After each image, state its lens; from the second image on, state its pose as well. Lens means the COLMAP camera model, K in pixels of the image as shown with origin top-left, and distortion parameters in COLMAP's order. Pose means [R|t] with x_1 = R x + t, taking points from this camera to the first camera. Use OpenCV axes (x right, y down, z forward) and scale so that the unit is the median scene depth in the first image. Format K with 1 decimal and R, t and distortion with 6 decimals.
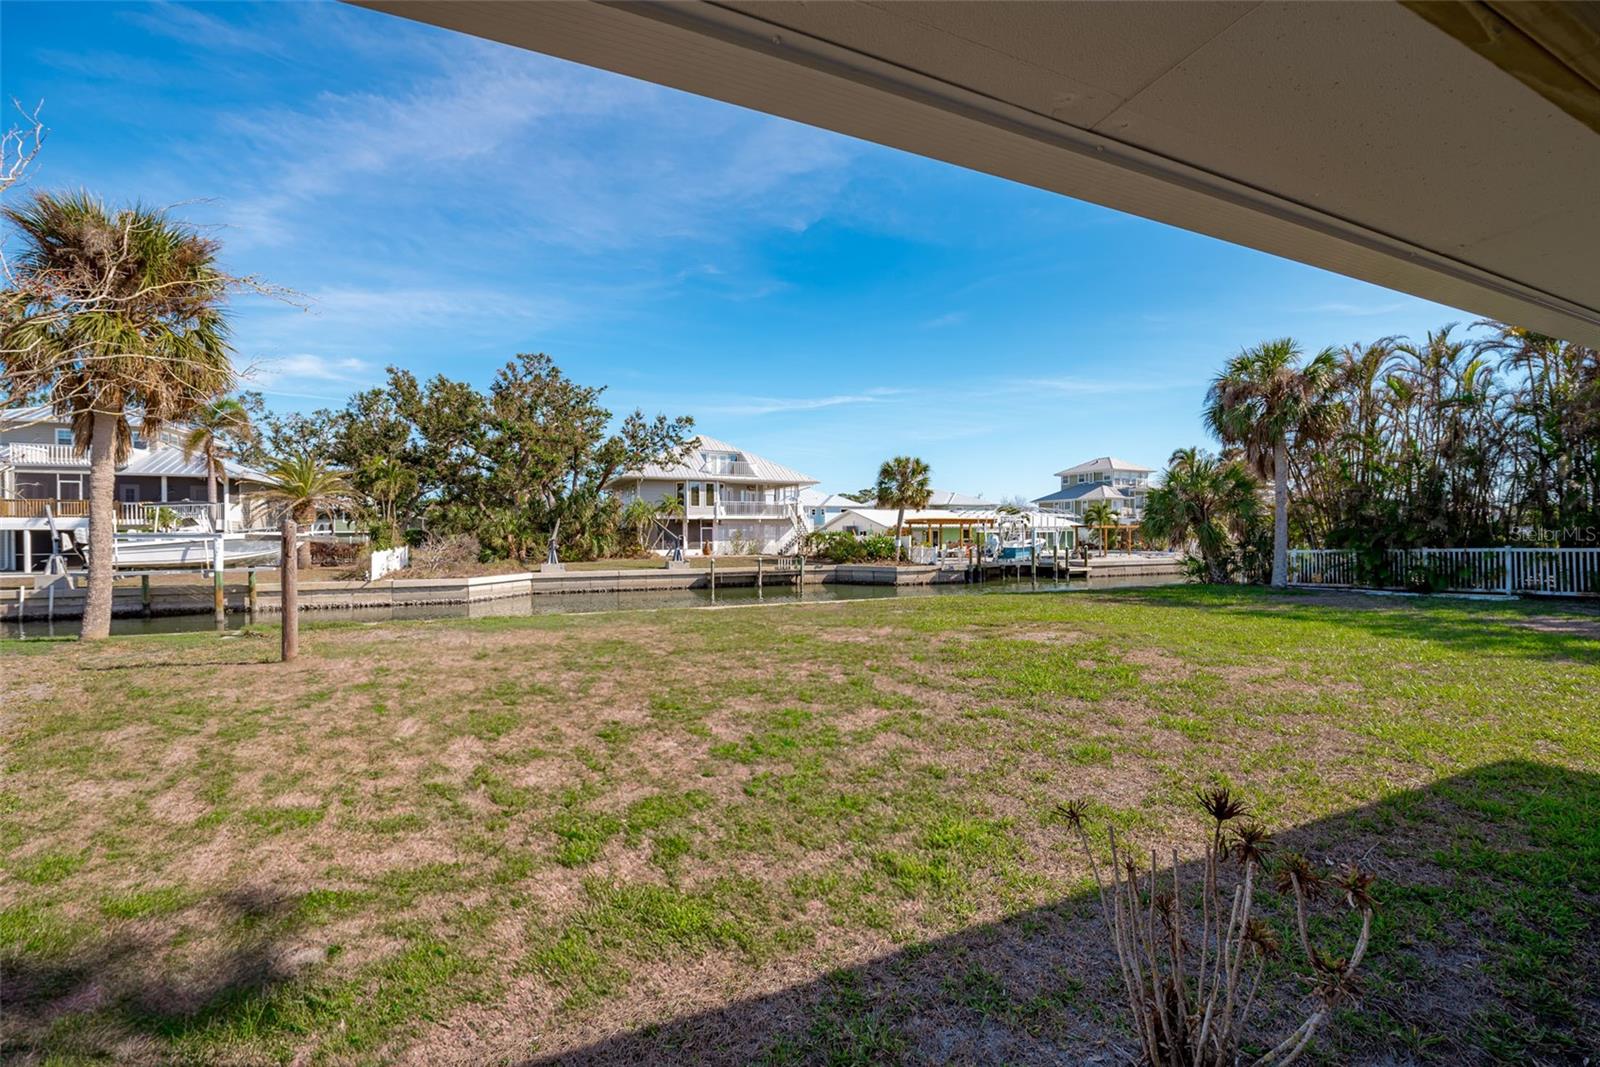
lens RADIAL K [[687.3, 0, 793.7], [0, 687.3, 520.2], [0, 0, 1]] dist [-0.001316, -0.000034]
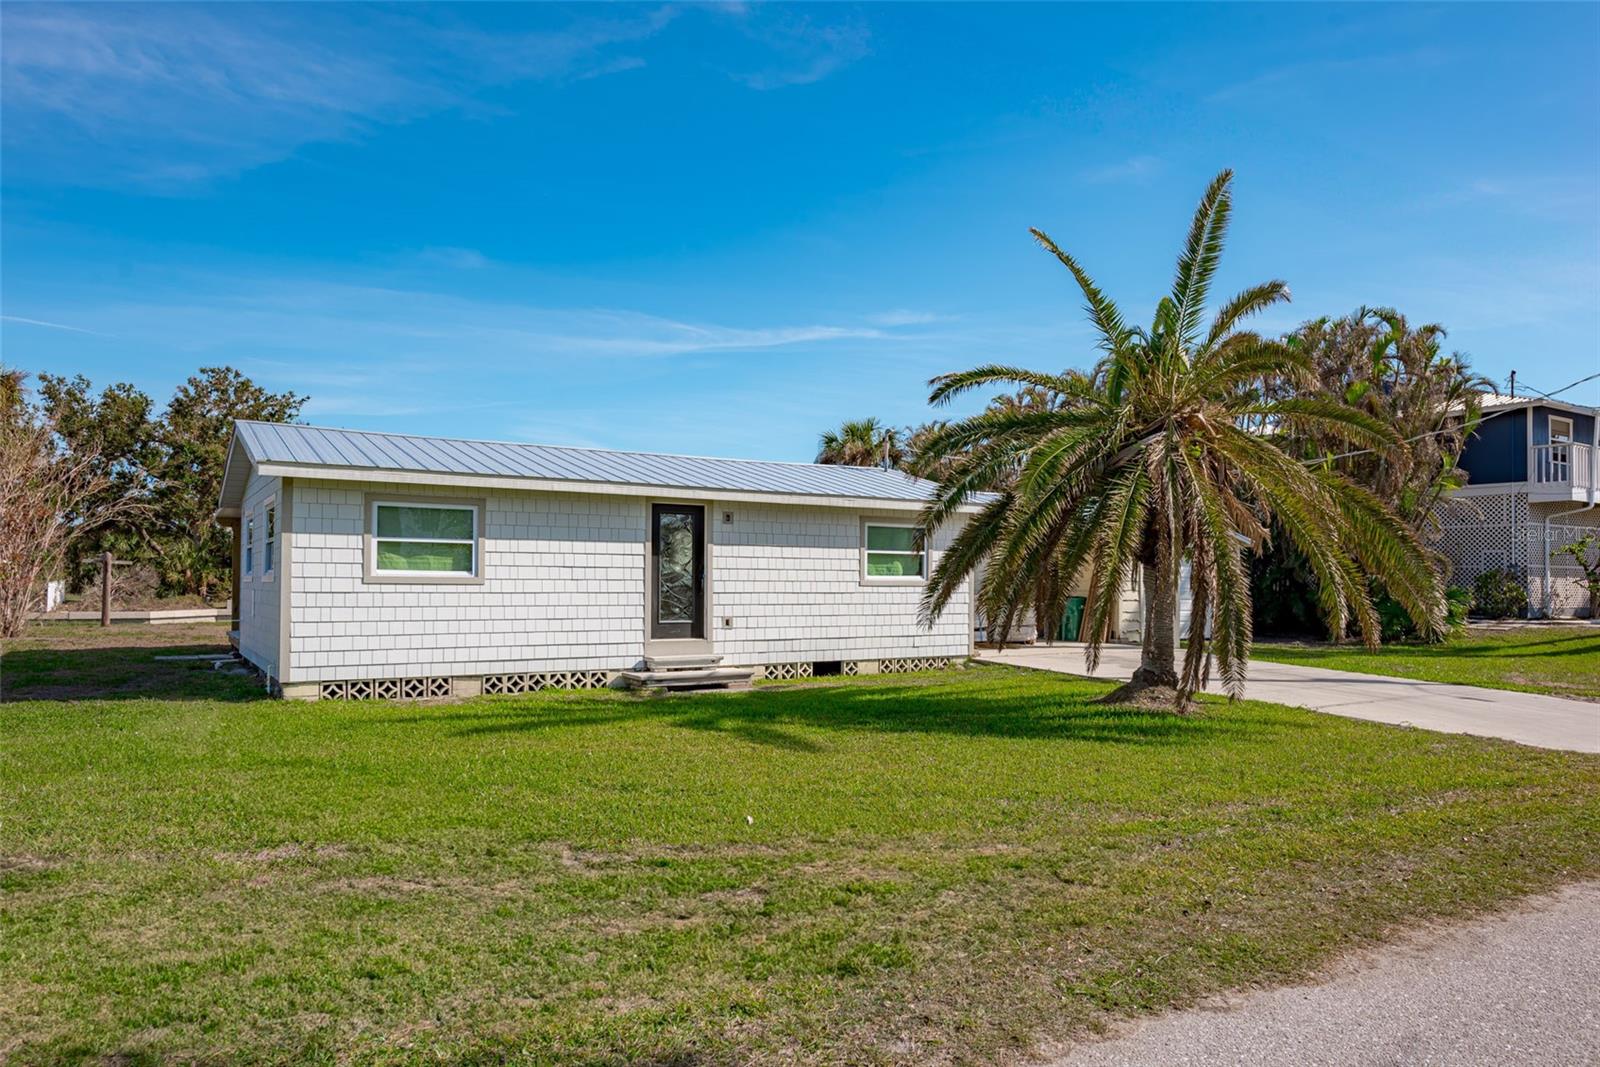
lens RADIAL K [[1109.1, 0, 797.1], [0, 1109.1, 541.2], [0, 0, 1]] dist [-0.000869, 0.000169]
pose [[0.990978, 0.008965, 0.133725, 0.172943], [-0.007069, 0.999868, -0.014650, 0.000622], [-0.133838, 0.013572, 0.990910, -0.521846]]
